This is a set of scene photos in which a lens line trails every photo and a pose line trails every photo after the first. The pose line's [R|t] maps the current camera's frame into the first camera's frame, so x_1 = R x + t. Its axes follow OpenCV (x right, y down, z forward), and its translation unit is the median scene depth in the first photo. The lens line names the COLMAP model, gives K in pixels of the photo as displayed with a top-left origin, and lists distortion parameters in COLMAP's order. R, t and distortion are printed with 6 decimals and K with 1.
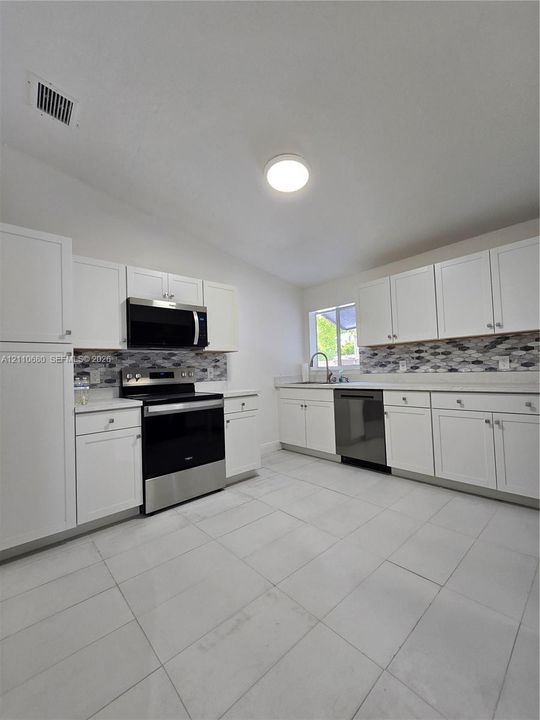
lens RADIAL K [[294.3, 0, 272.3], [0, 294.3, 360.2], [0, 0, 1]] dist [-0.009117, 0.002006]
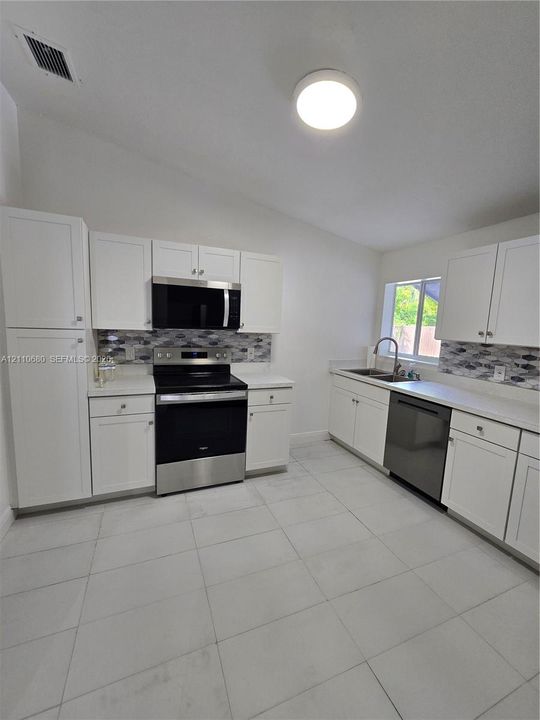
lens RADIAL K [[294.3, 0, 270.9], [0, 294.3, 360.2], [0, 0, 1]] dist [-0.009117, 0.002006]
pose [[0.939202, 0.118524, -0.322261, 0.172801], [-0.065417, 0.983110, 0.170925, -0.113435], [0.337077, -0.139452, 0.931092, 0.179355]]
